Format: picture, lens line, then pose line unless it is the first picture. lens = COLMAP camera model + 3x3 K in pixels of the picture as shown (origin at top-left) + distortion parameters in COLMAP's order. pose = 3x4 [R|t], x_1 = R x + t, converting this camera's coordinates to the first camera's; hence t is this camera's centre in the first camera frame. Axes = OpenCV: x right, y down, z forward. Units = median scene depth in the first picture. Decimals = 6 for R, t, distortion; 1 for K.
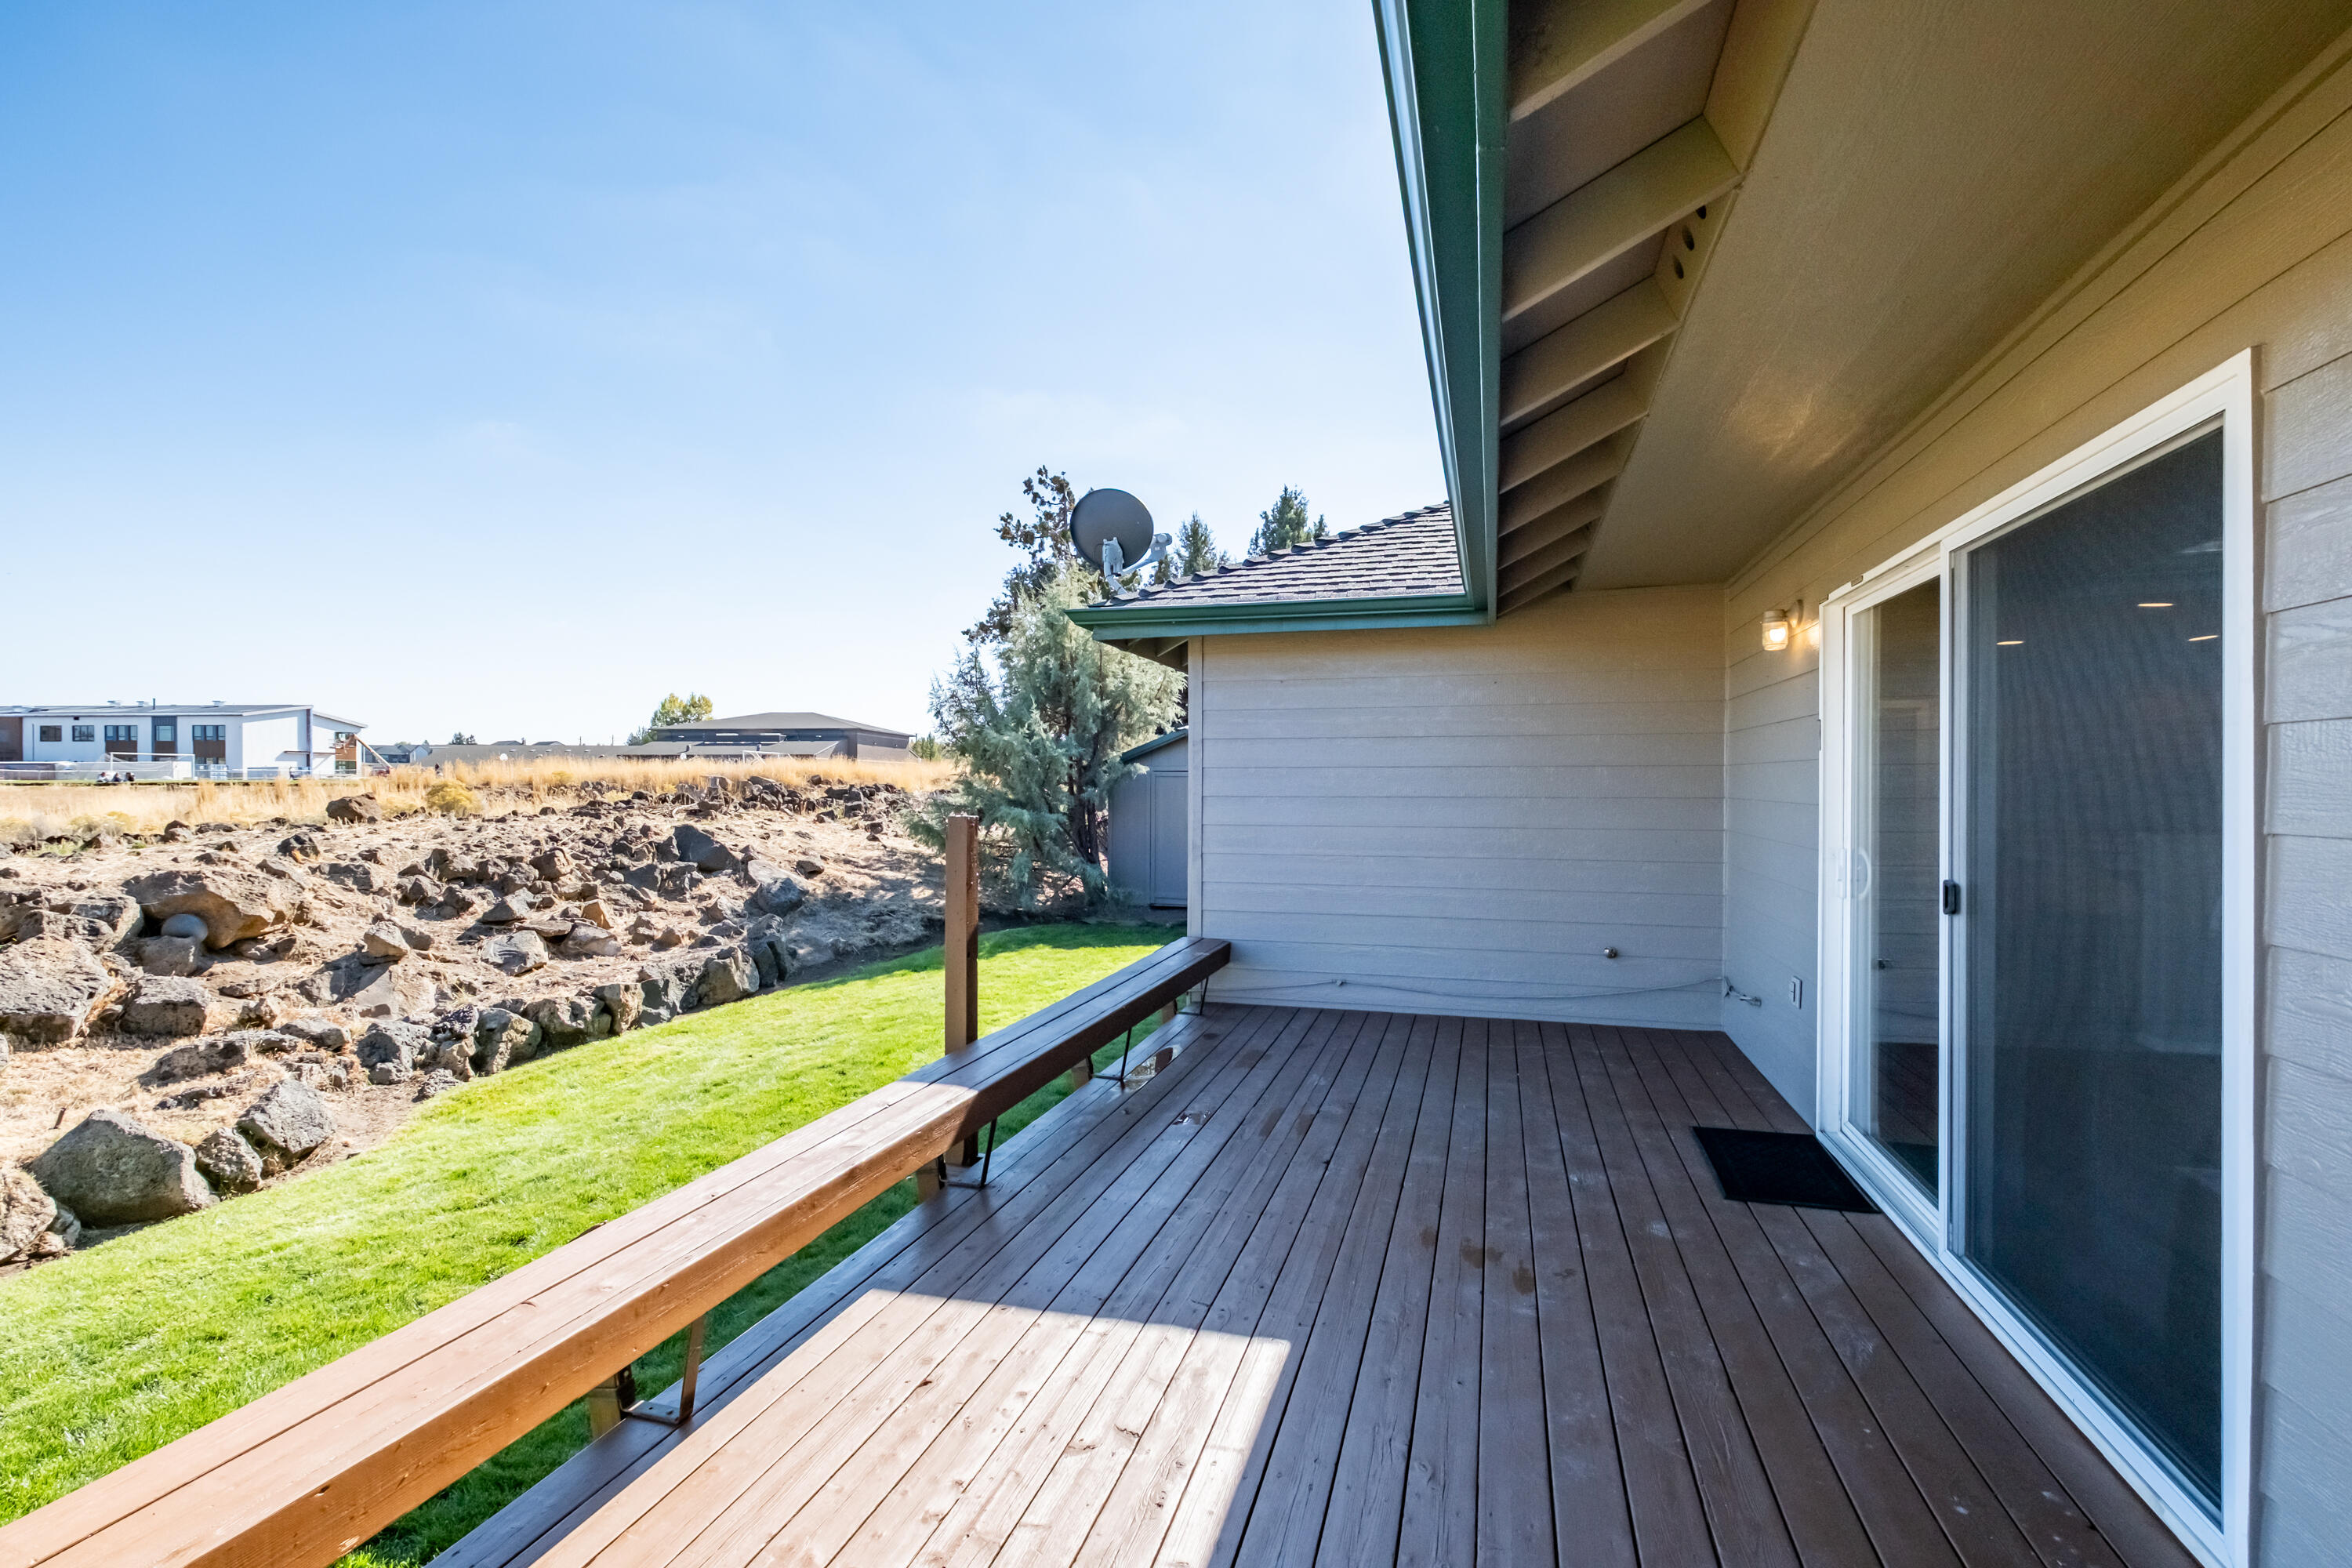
lens RADIAL K [[1078.3, 0, 1176.0], [0, 1078.3, 784.0], [0, 0, 1]] dist [0.000608, -0.000134]
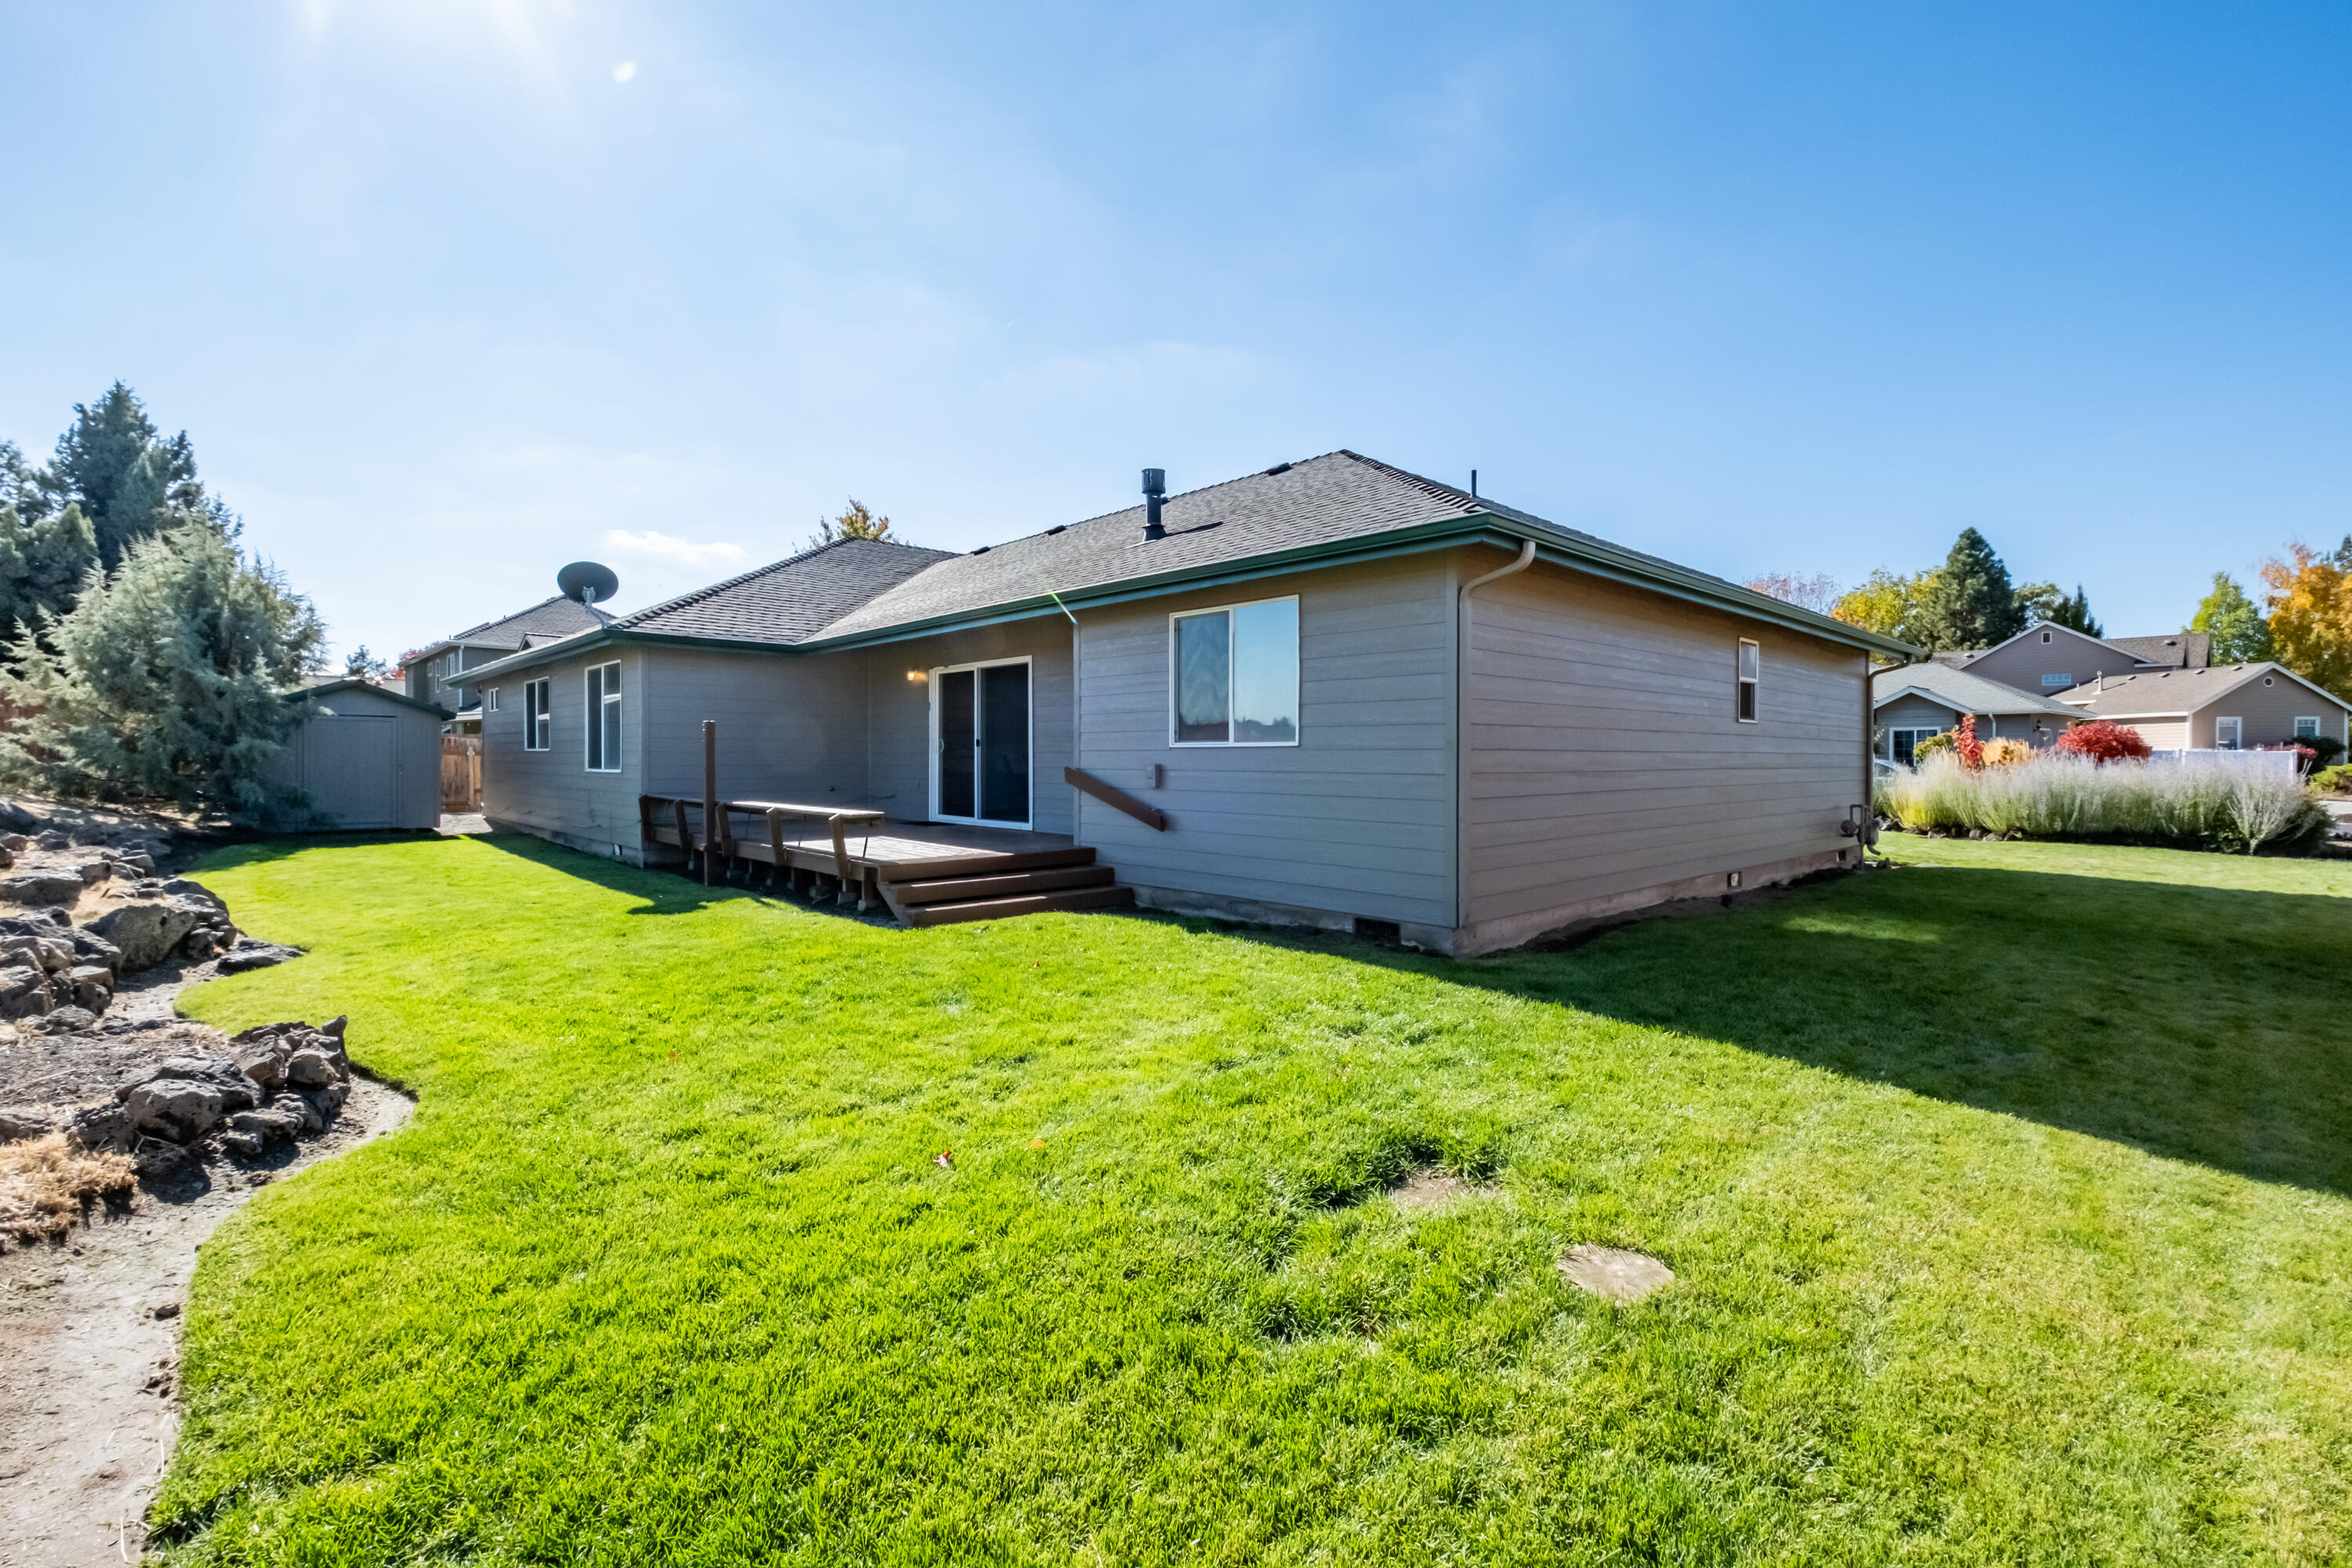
lens RADIAL K [[1023.5, 0, 1214.6], [0, 1023.5, 768.2], [0, 0, 1]] dist [-0.000446, -0.000243]
pose [[0.503418, -0.010257, 0.863982, -0.188754], [-0.002635, 0.999907, 0.013406, 0.012128], [-0.864039, -0.009026, 0.503344, -0.159266]]
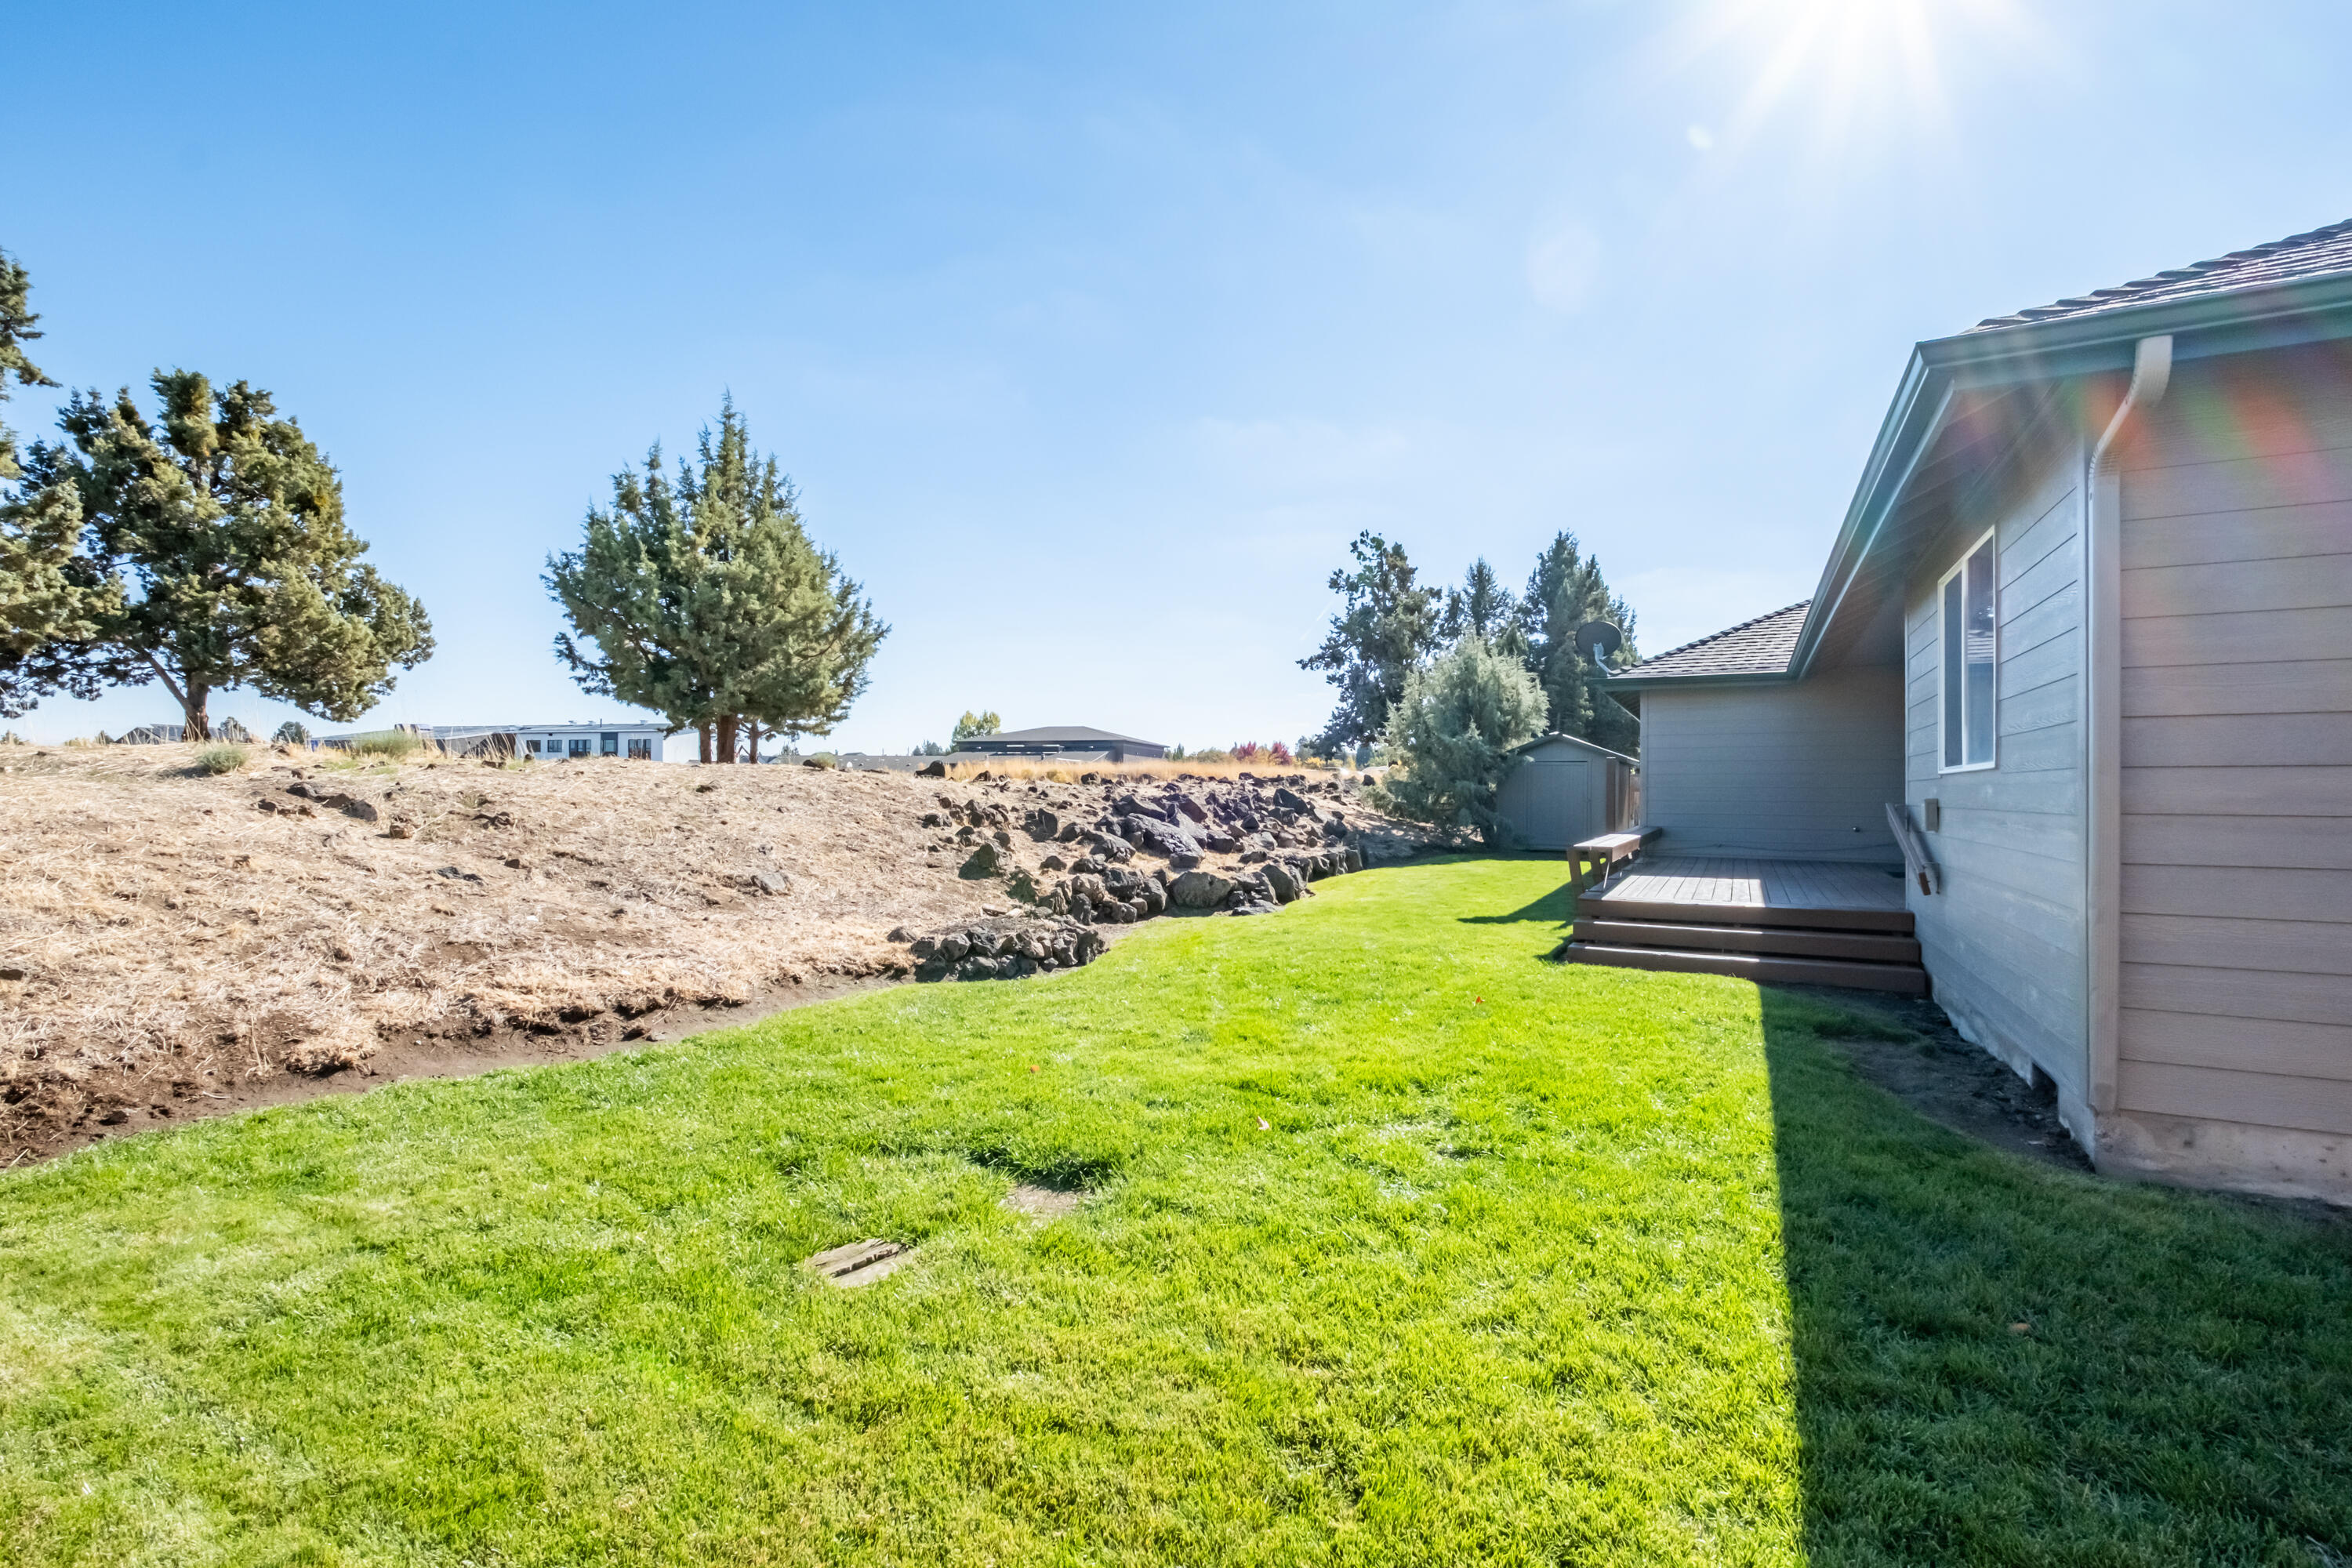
lens RADIAL K [[1020.0, 0, 1187.3], [0, 1020.0, 785.2], [0, 0, 1]] dist [0.022586, -0.000171]
pose [[0.978866, 0.004353, -0.204459, -0.080418], [-0.005742, 0.999964, -0.006201, 0.013640], [0.204424, 0.007243, 0.978856, -0.213672]]
